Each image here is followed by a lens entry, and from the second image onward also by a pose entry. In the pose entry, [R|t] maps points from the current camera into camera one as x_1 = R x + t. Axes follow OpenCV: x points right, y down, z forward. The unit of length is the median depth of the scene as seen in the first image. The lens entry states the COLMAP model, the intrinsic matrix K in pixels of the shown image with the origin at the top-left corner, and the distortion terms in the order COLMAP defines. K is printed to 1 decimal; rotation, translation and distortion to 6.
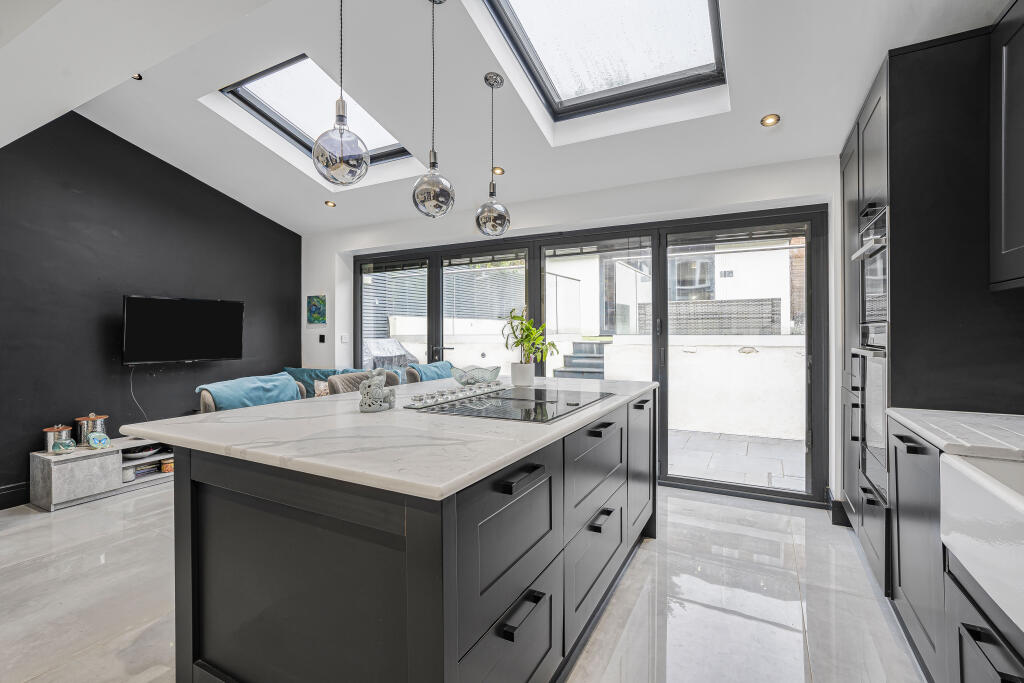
lens RADIAL K [[463.7, 0, 507.6], [0, 463.7, 338.3], [0, 0, 1]] dist [-0.039564, 0.000083]
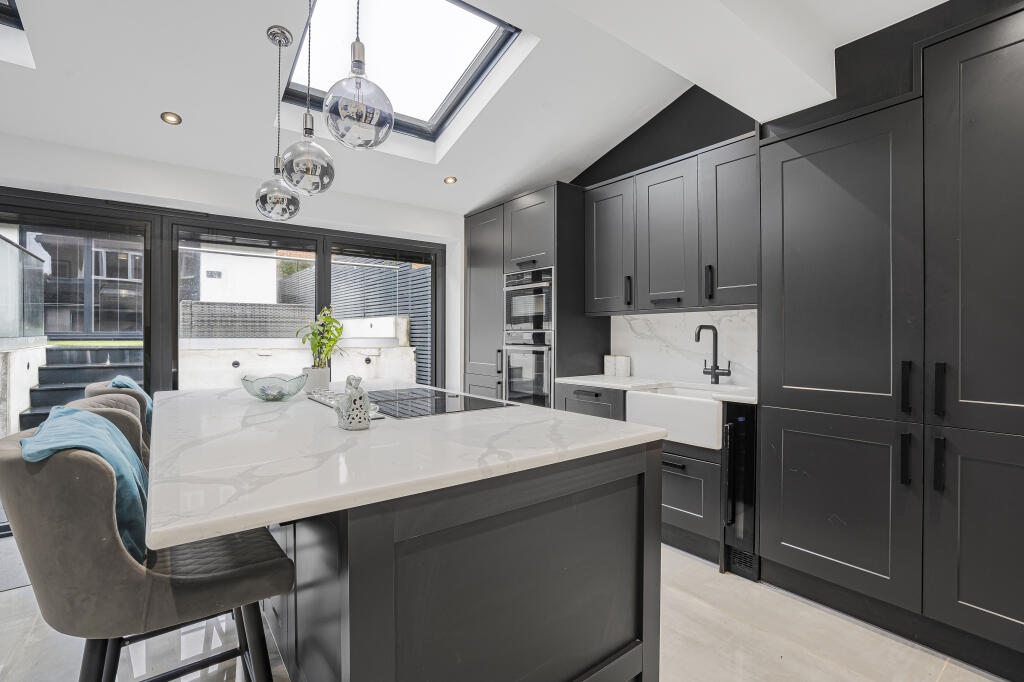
lens RADIAL K [[463.7, 0, 507.6], [0, 463.7, 337.8], [0, 0, 1]] dist [-0.039564, 0.000083]
pose [[0.414215, 0.003075, 0.910174, -0.605198], [0.006275, 0.999961, -0.006235, 0.002279], [-0.910157, 0.008294, 0.414180, 0.269330]]
